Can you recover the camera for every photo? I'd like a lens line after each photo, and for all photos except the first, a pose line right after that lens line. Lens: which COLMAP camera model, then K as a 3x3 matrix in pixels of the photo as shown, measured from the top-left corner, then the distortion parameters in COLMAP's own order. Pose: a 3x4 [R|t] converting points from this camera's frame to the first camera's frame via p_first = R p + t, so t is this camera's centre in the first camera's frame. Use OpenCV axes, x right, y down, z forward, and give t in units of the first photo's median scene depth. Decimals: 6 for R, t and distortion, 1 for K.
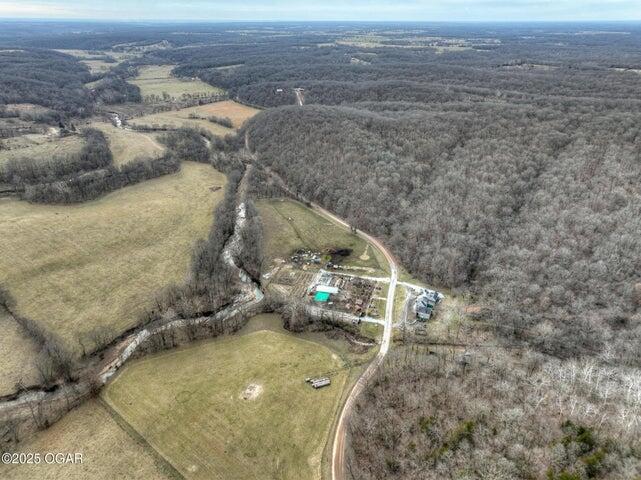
lens RADIAL K [[451.2, 0, 320.5], [0, 451.2, 240.0], [0, 0, 1]] dist [-0.004347, 0.024039]
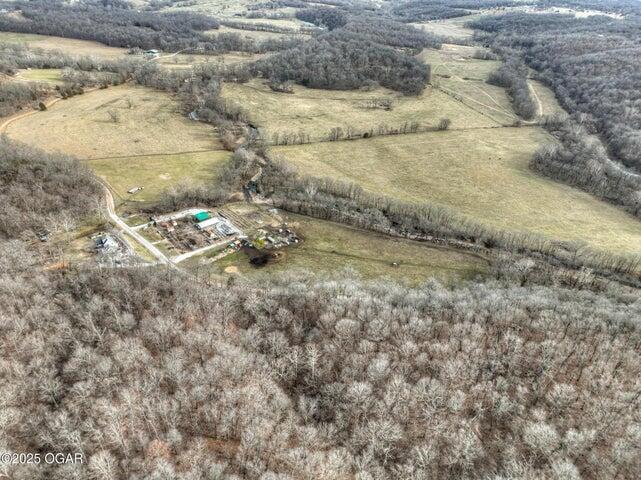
lens RADIAL K [[451.2, 0, 320.5], [0, 451.2, 240.0], [0, 0, 1]] dist [-0.004347, 0.024039]
pose [[-0.558861, 0.426981, -0.710888, 0.030930], [-0.369137, 0.639548, 0.674327, -0.032469], [0.742572, 0.639270, -0.199804, 0.071765]]
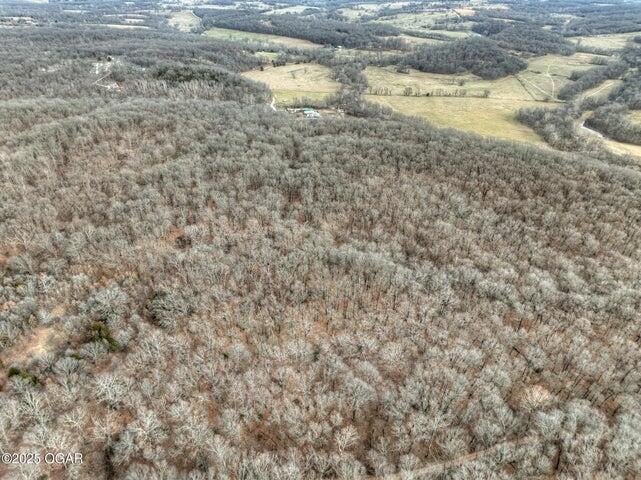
lens RADIAL K [[451.2, 0, 320.5], [0, 451.2, 240.0], [0, 0, 1]] dist [-0.004347, 0.024039]
pose [[-0.866898, 0.250054, -0.431232, 0.053007], [-0.212417, 0.597306, 0.773372, -0.060674], [0.450963, 0.762036, -0.464687, 0.125967]]
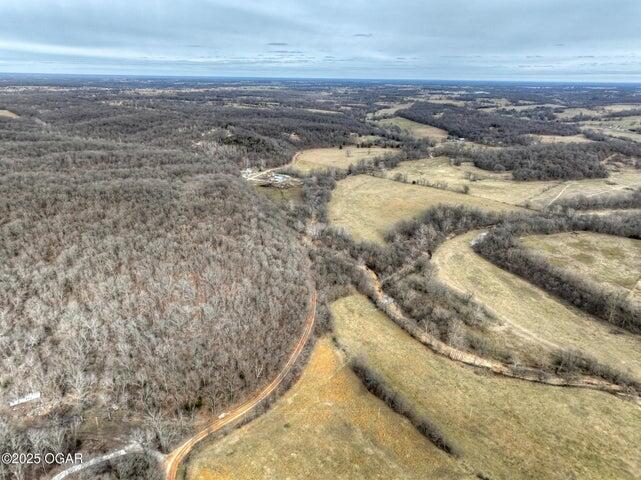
lens RADIAL K [[451.2, 0, 320.5], [0, 451.2, 240.0], [0, 0, 1]] dist [-0.004347, 0.024039]
pose [[-0.992159, -0.051045, 0.114080, -0.026449], [0.044781, 0.706990, 0.705805, -0.072499], [-0.116681, 0.705379, -0.699160, 0.152379]]
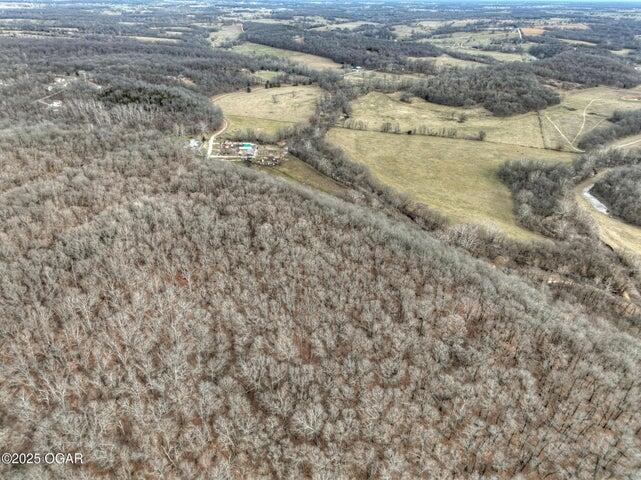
lens RADIAL K [[451.2, 0, 320.5], [0, 451.2, 240.0], [0, 0, 1]] dist [-0.004347, 0.024039]
pose [[-0.941171, 0.154731, -0.300425, 0.016741], [-0.151897, 0.600438, 0.785112, -0.057125], [0.301868, 0.784559, -0.541612, 0.119201]]
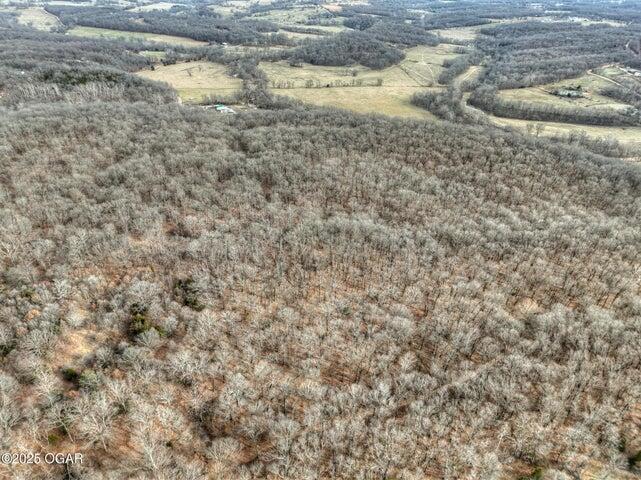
lens RADIAL K [[451.2, 0, 320.5], [0, 451.2, 240.0], [0, 0, 1]] dist [-0.004347, 0.024039]
pose [[-0.698610, 0.357443, -0.619821, 0.063143], [-0.311391, 0.628044, 0.713160, -0.059704], [0.644189, 0.691227, -0.327453, 0.123882]]
